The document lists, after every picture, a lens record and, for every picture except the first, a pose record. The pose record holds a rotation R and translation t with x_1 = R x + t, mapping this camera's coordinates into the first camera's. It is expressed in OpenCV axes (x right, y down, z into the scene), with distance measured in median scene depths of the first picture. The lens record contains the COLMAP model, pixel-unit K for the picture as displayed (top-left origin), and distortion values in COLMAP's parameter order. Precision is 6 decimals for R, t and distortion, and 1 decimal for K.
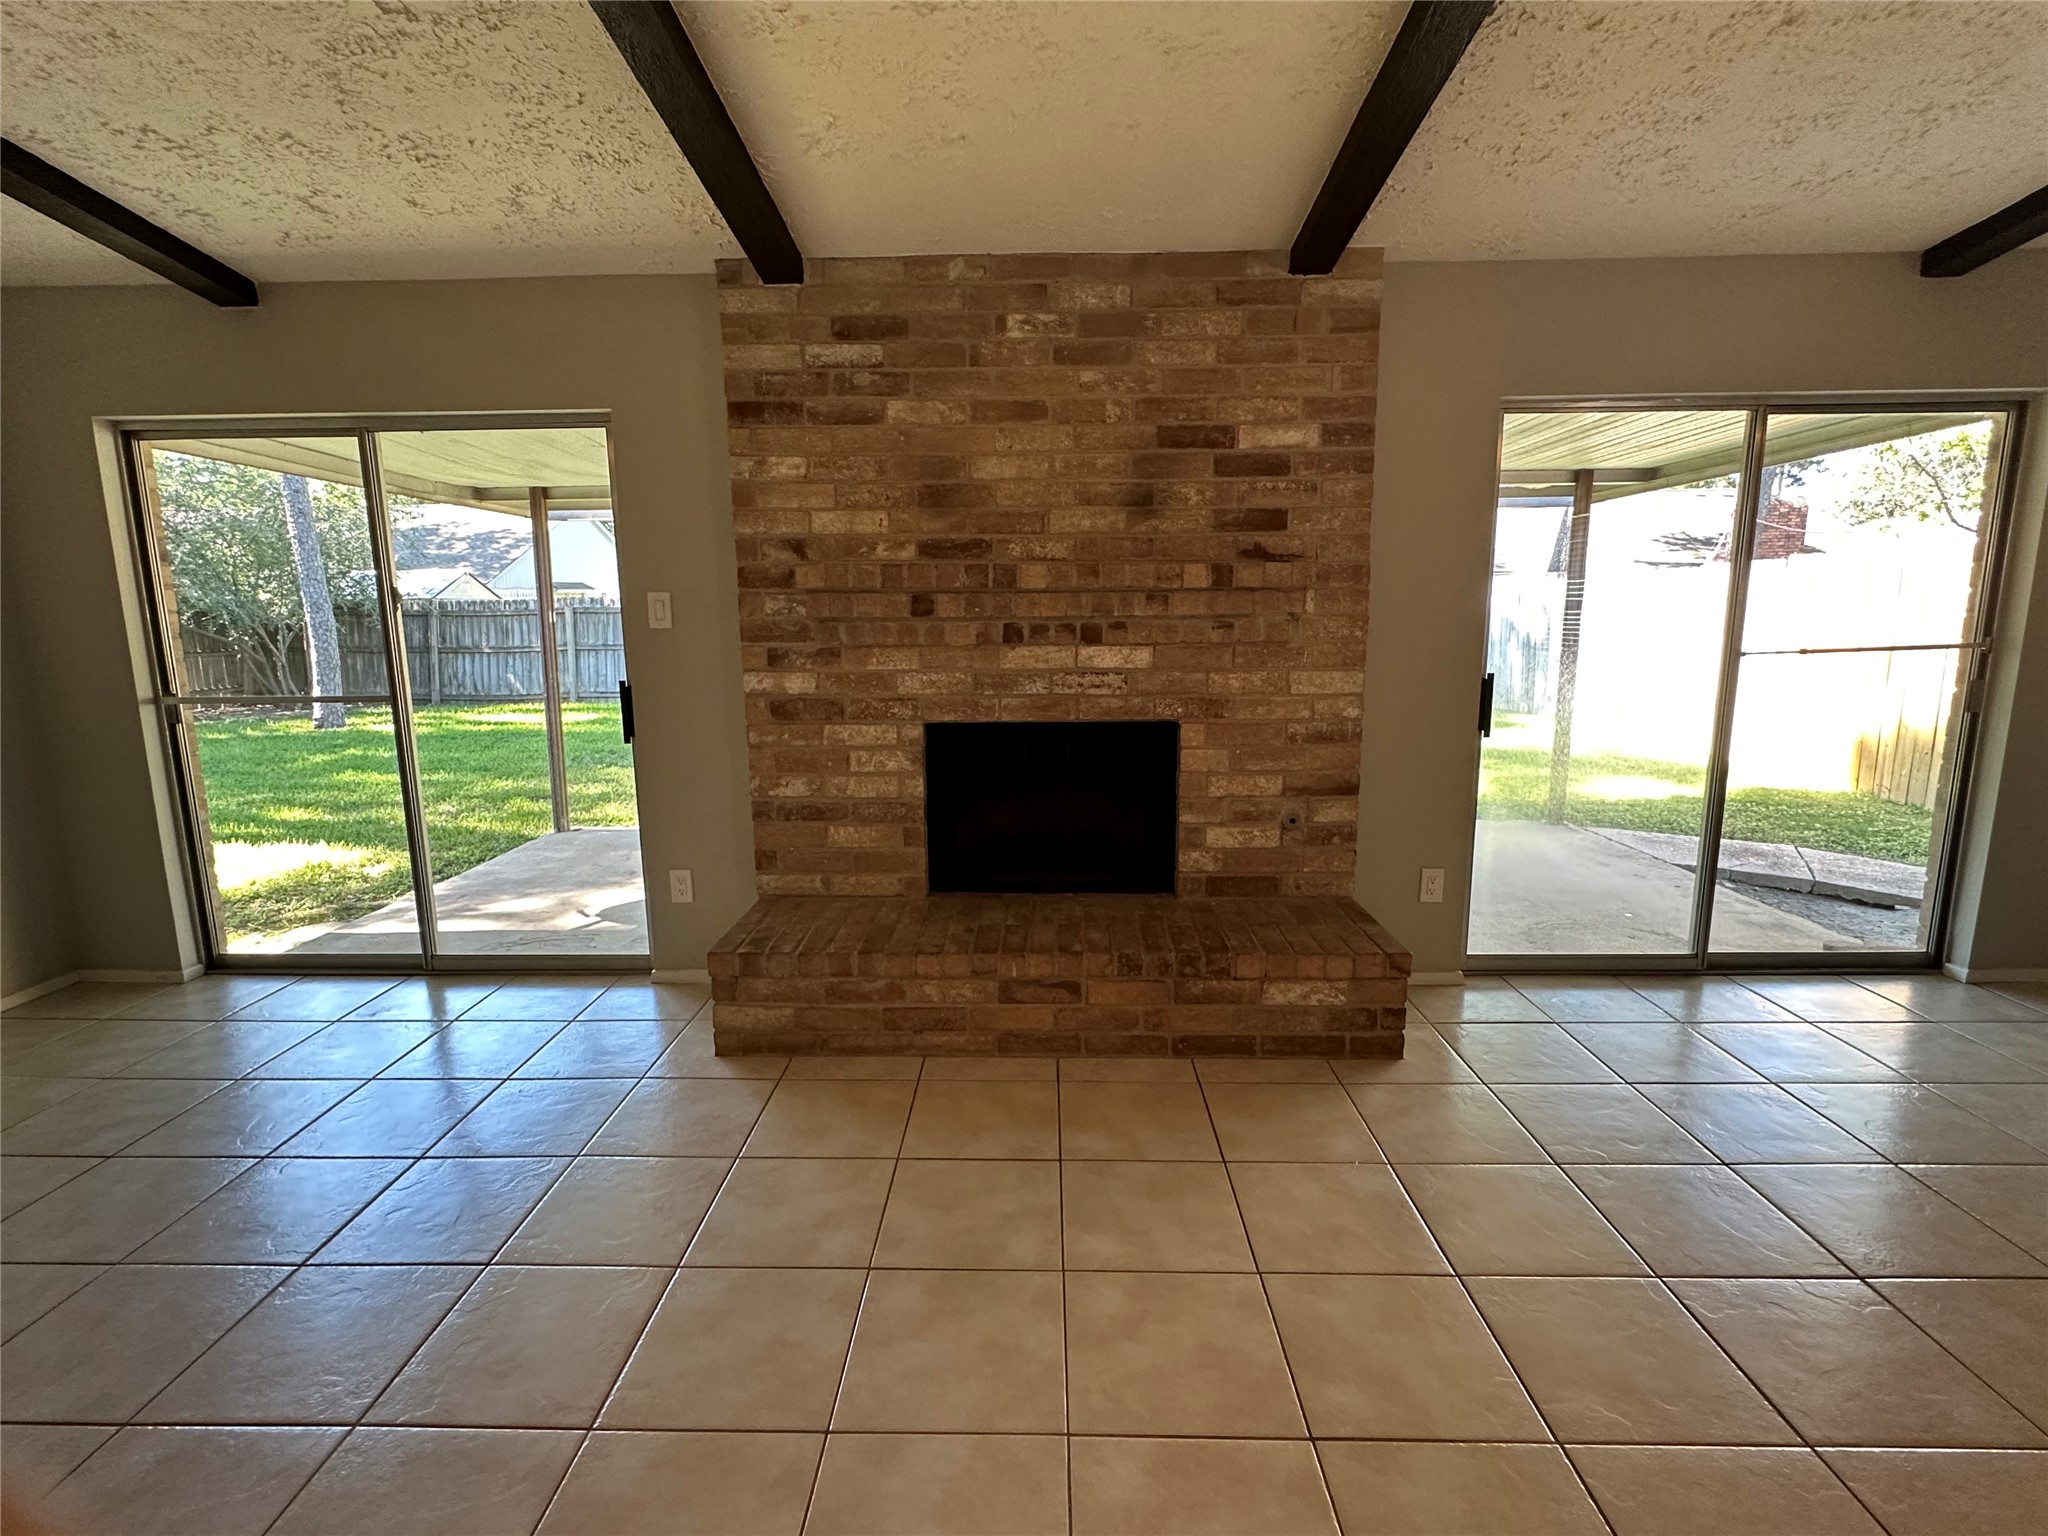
lens RADIAL K [[978.3, 0, 1029.1], [0, 978.3, 768.6], [0, 0, 1]] dist [-0.006231, -0.000521]
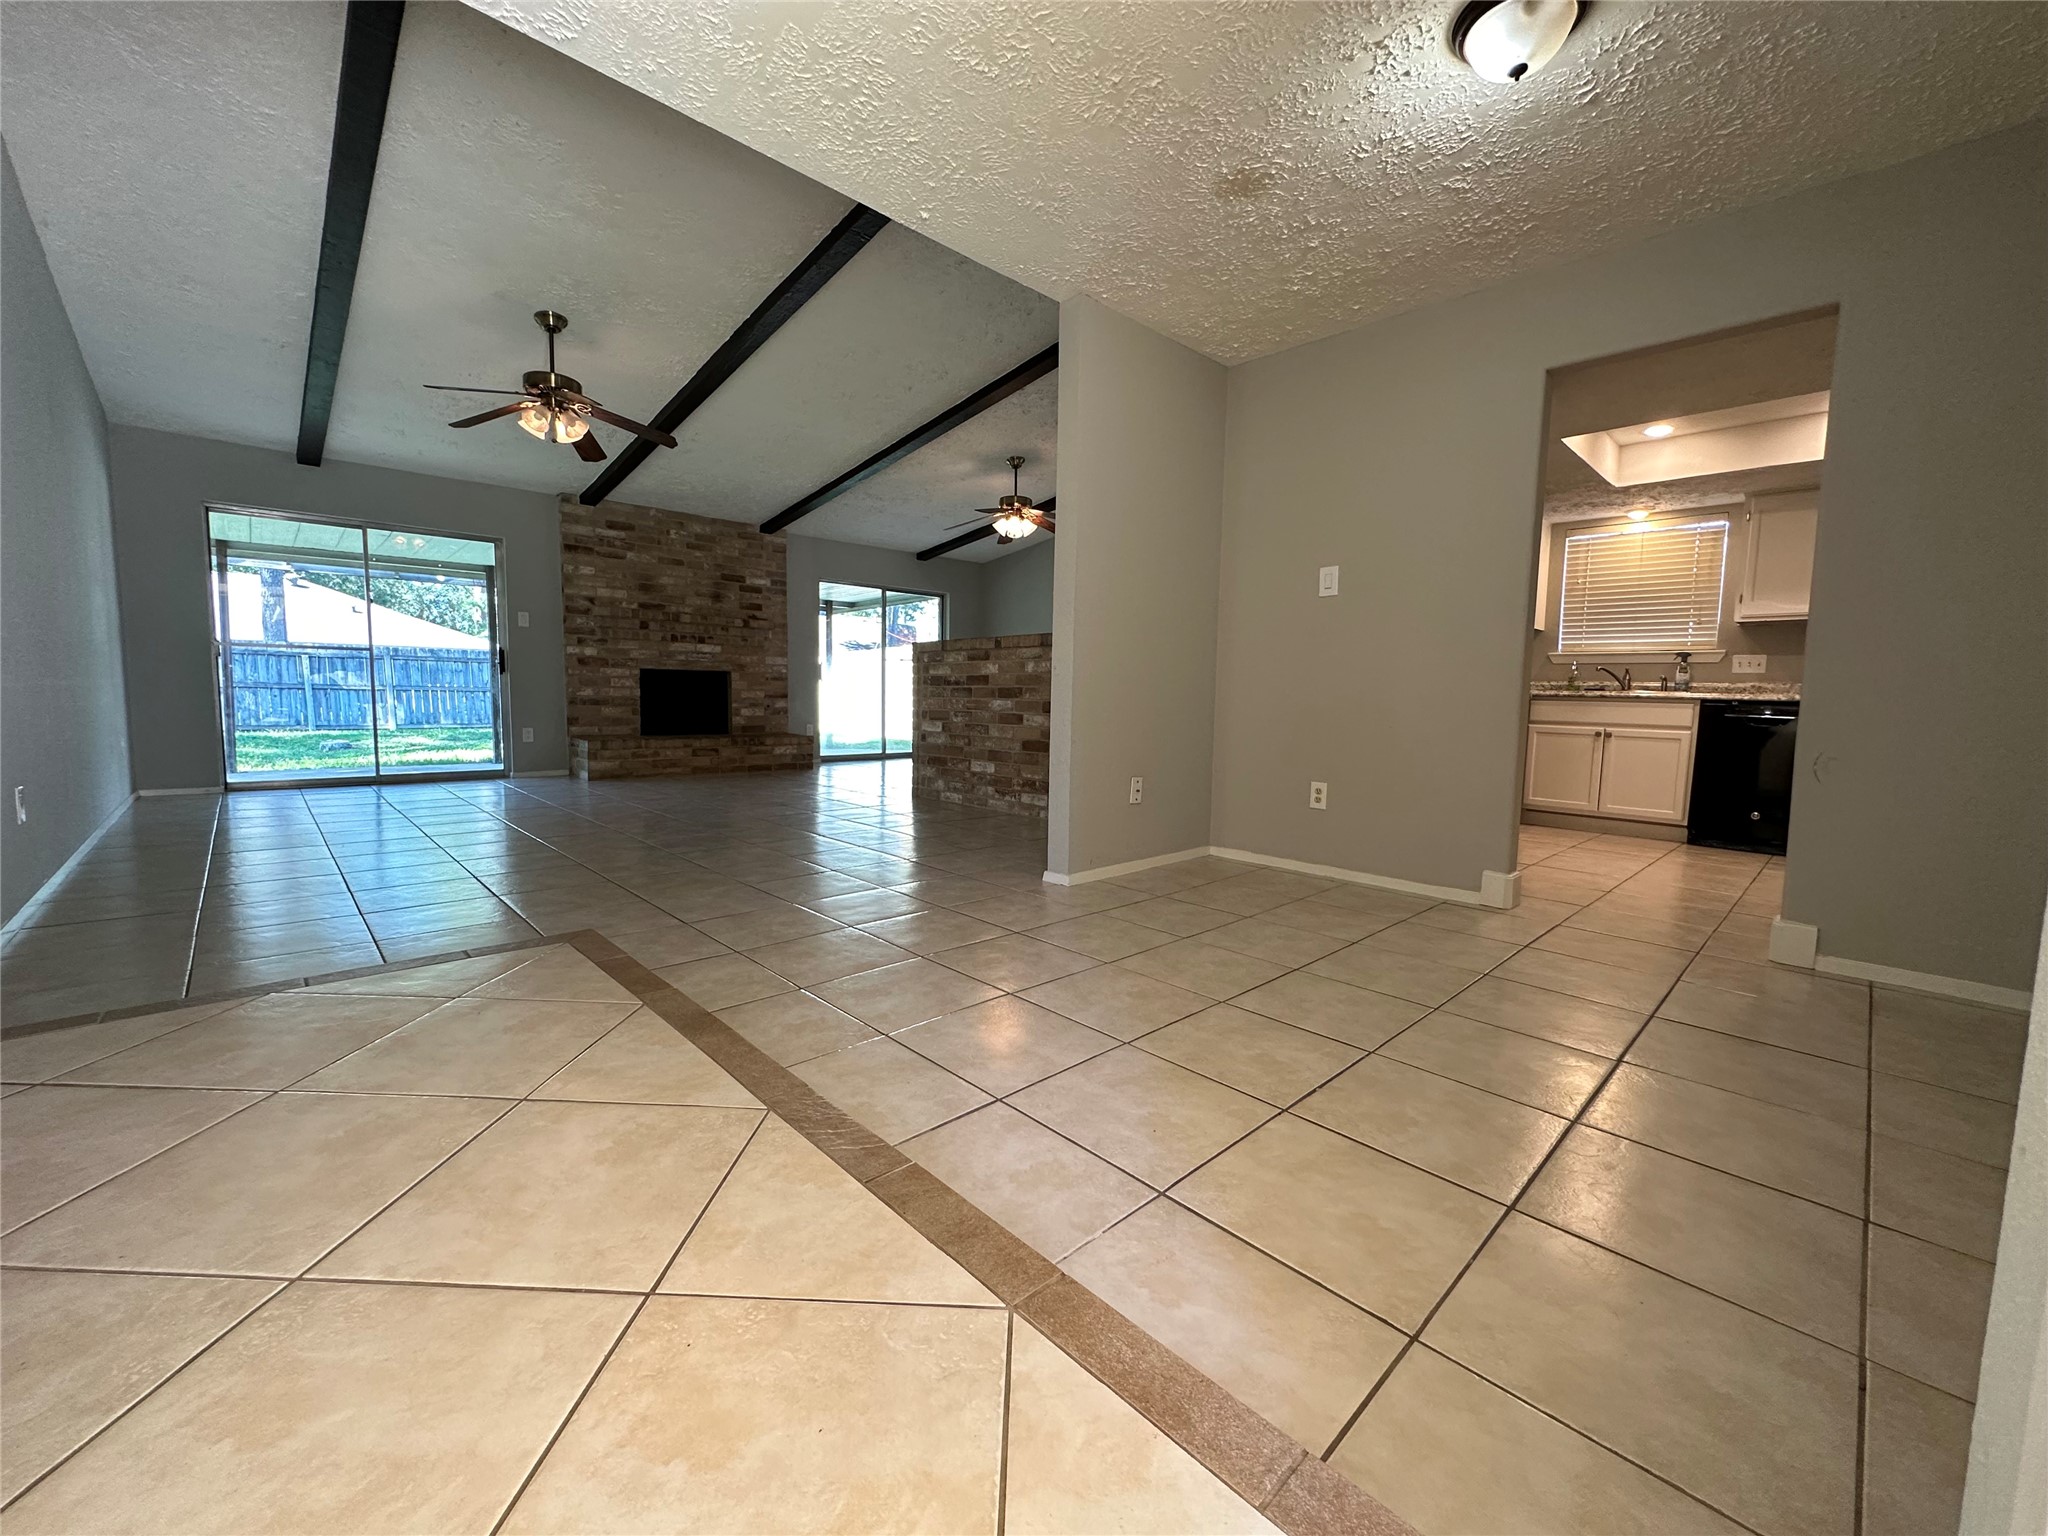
lens RADIAL K [[816.4, 0, 1018.8], [0, 816.4, 762.4], [0, 0, 1]] dist [0.000705, 0.000029]
pose [[0.709470, -0.036665, 0.703781, -1.004602], [0.095101, 0.994492, -0.044059, 0.428890], [-0.698289, 0.098189, 0.709049, -1.369602]]
